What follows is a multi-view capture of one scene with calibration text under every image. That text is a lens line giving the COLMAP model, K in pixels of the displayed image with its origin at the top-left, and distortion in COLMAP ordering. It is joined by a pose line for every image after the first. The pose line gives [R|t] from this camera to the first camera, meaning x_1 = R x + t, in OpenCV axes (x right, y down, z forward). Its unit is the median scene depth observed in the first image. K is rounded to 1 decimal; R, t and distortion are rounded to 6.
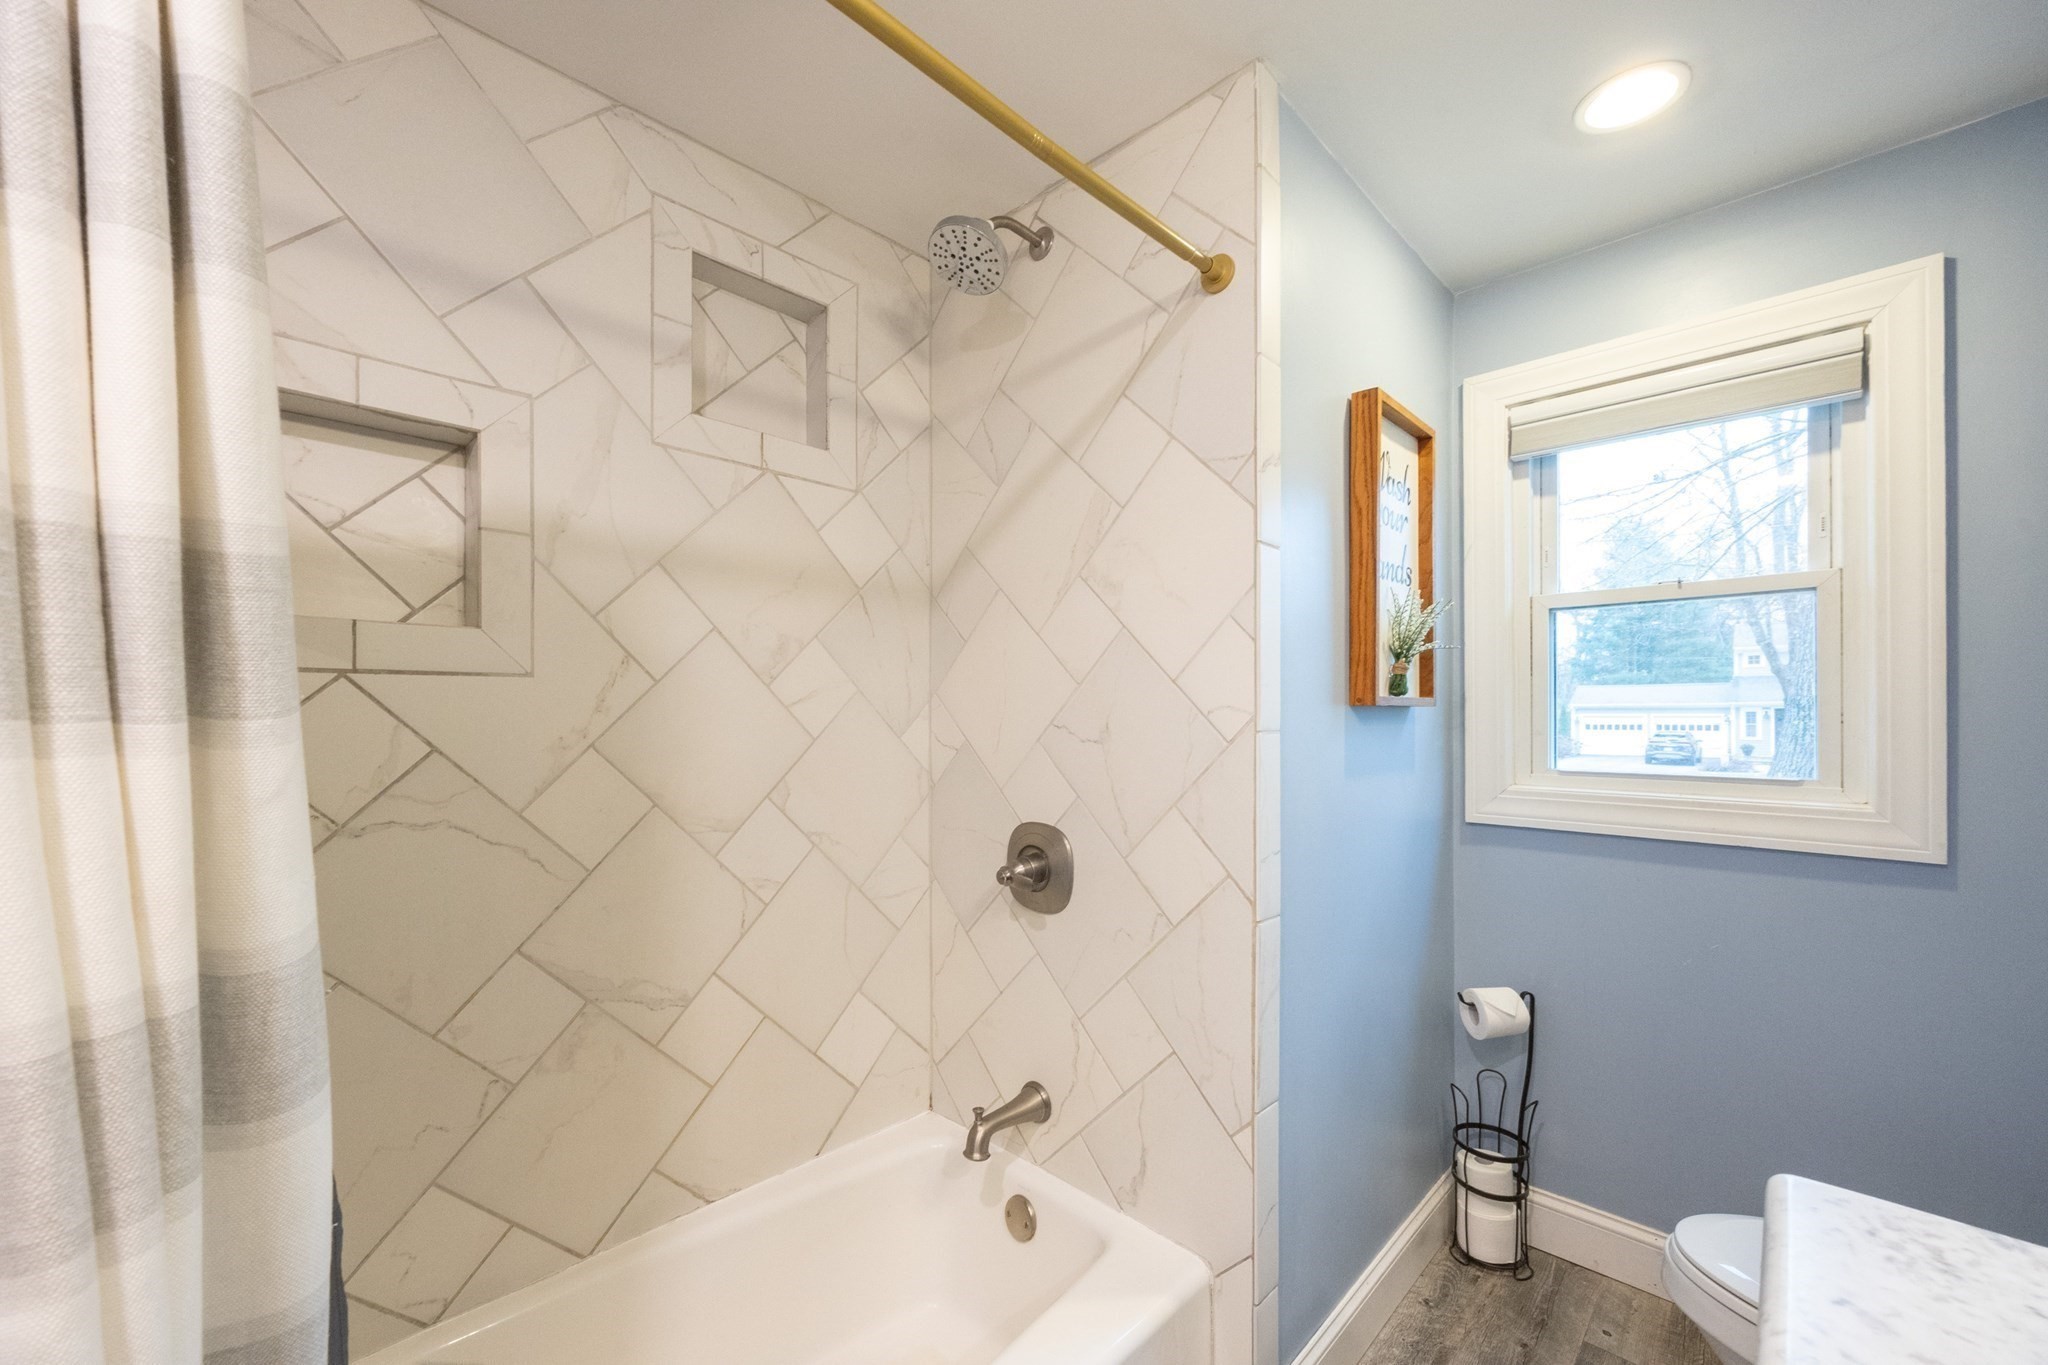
lens RADIAL K [[801.9, 0, 1046.0], [0, 801.9, 713.7], [0, 0, 1]] dist [0.003226, 0.000039]
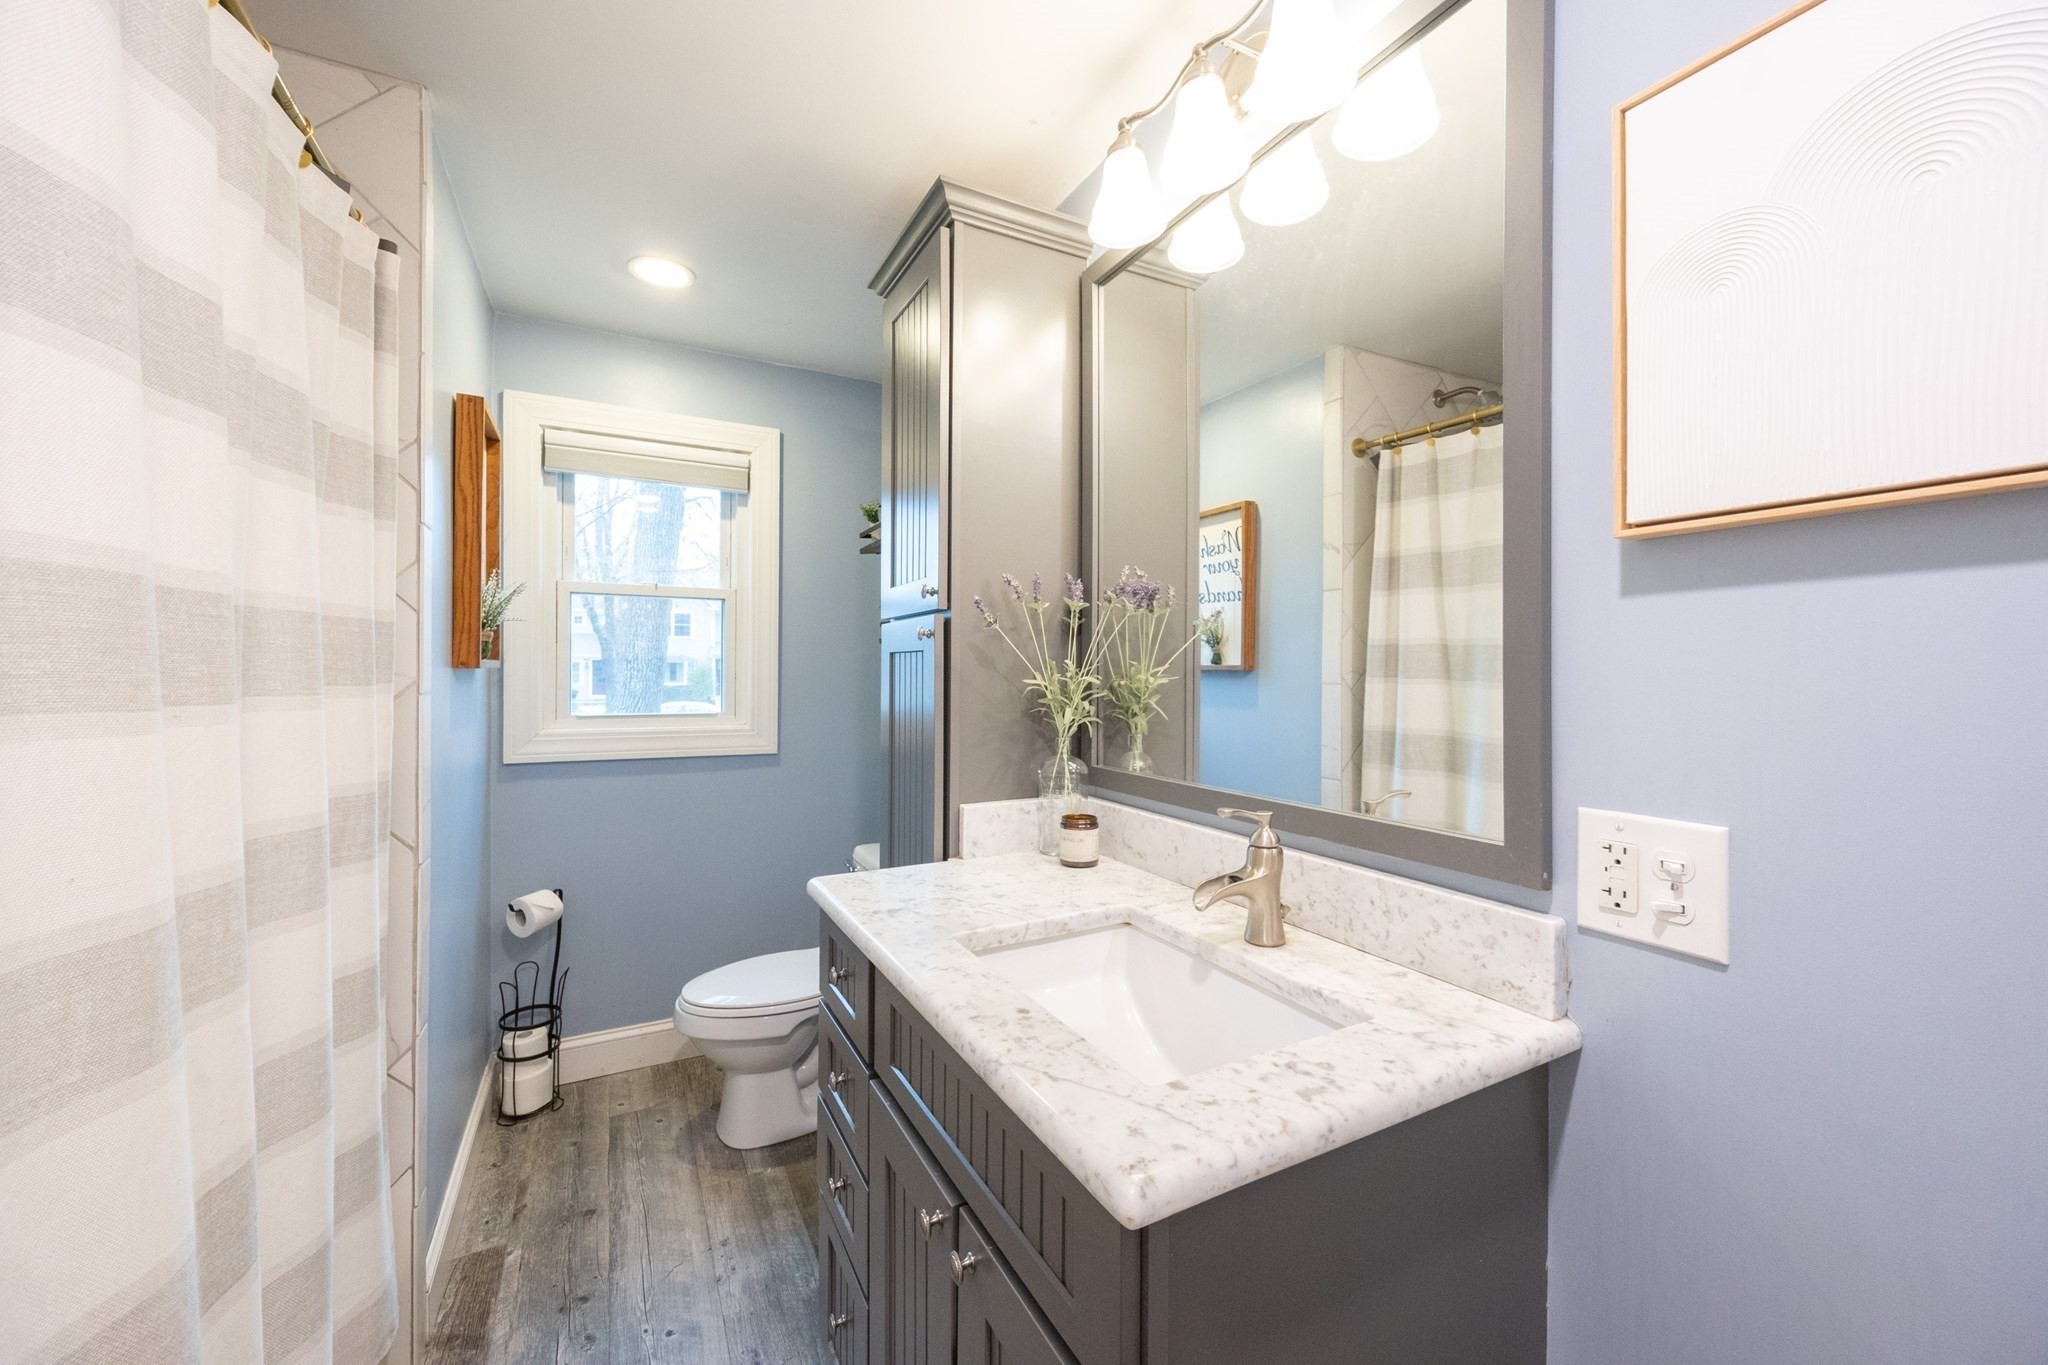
lens RADIAL K [[801.9, 0, 1022.6], [0, 801.9, 675.1], [0, 0, 1]] dist [0.003226, 0.000039]
pose [[0.307449, -0.006021, 0.951546, -0.399922], [-0.011537, 0.999883, 0.010054, -0.018600], [-0.951495, -0.014069, 0.307343, -0.101616]]
